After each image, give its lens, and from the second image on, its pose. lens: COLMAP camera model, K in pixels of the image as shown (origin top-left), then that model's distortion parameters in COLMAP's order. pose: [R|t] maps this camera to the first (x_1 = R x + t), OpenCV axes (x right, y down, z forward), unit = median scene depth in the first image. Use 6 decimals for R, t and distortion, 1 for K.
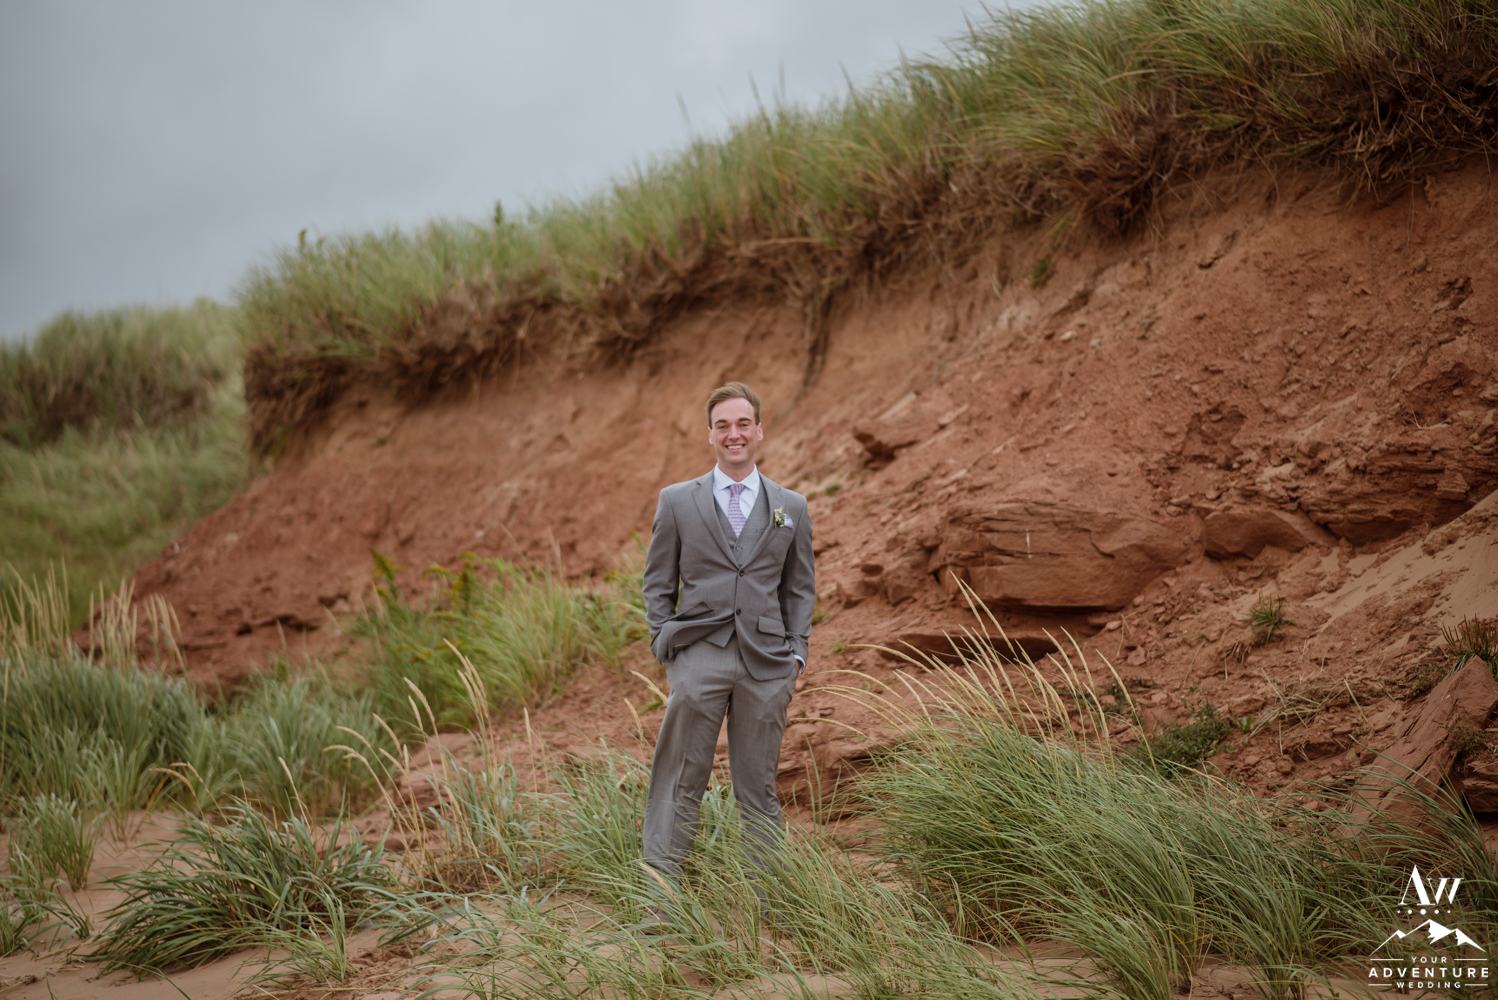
lens RADIAL K [[3652.2, 0, 749.0], [0, 3652.2, 500.0], [0, 0, 1]] dist [0.083677, 0.311614]
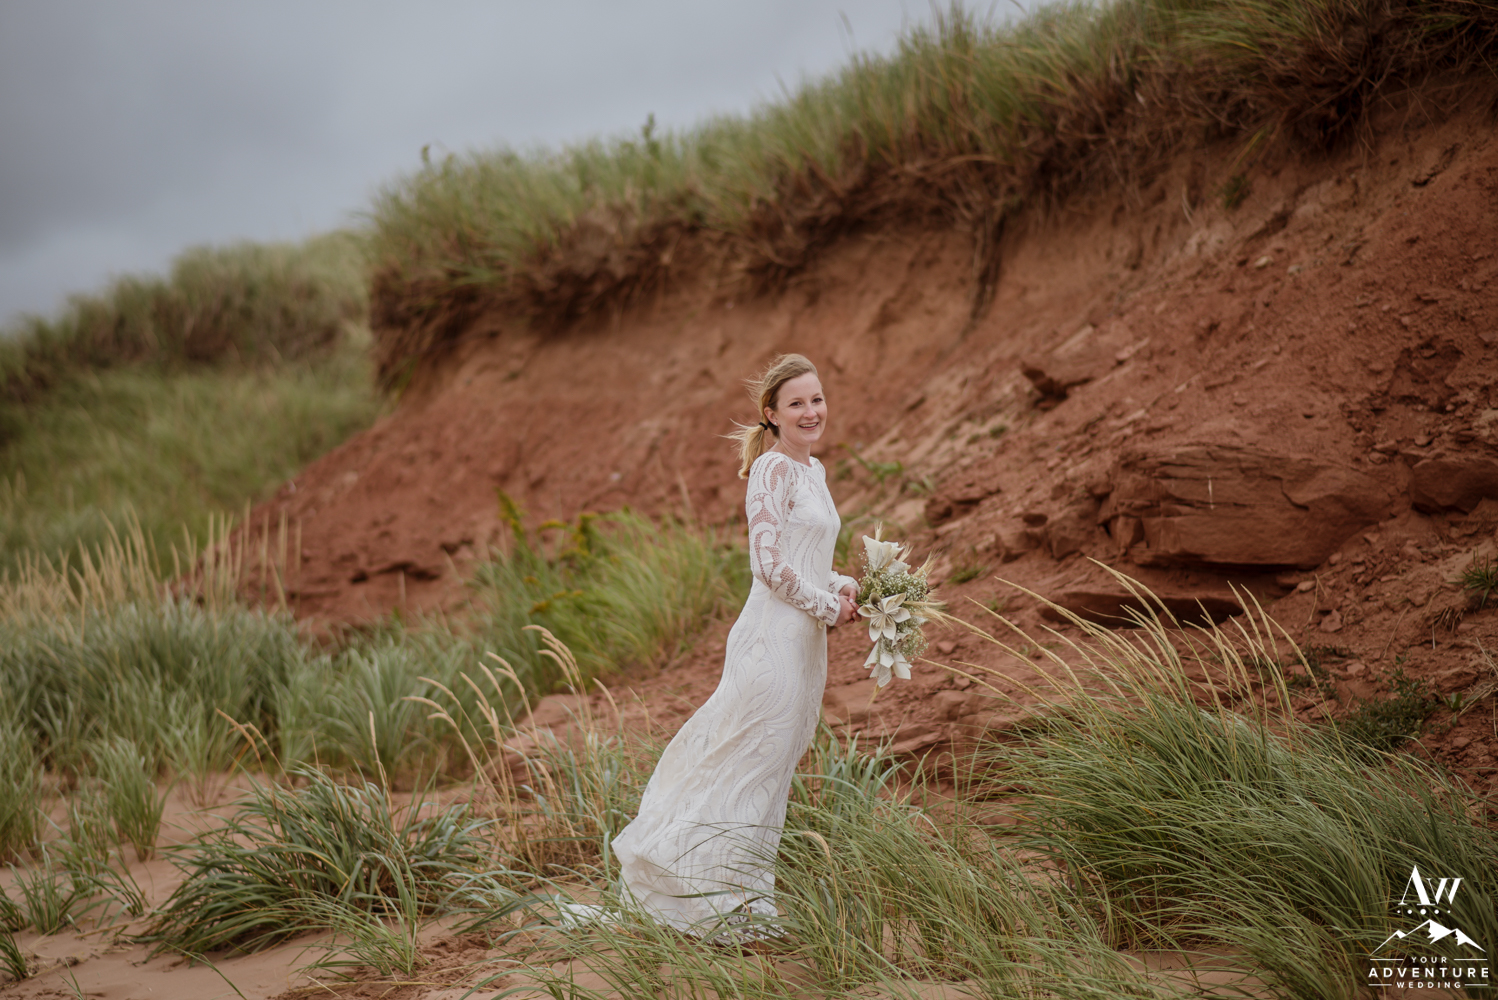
lens RADIAL K [[3652.2, 0, 749.0], [0, 3652.2, 500.0], [0, 0, 1]] dist [0.083677, 0.311614]
pose [[0.997996, 0.014739, -0.061539, 0.018066], [-0.014103, 0.999843, 0.010743, 0.005450], [0.061687, -0.009854, 0.998047, 0.101392]]
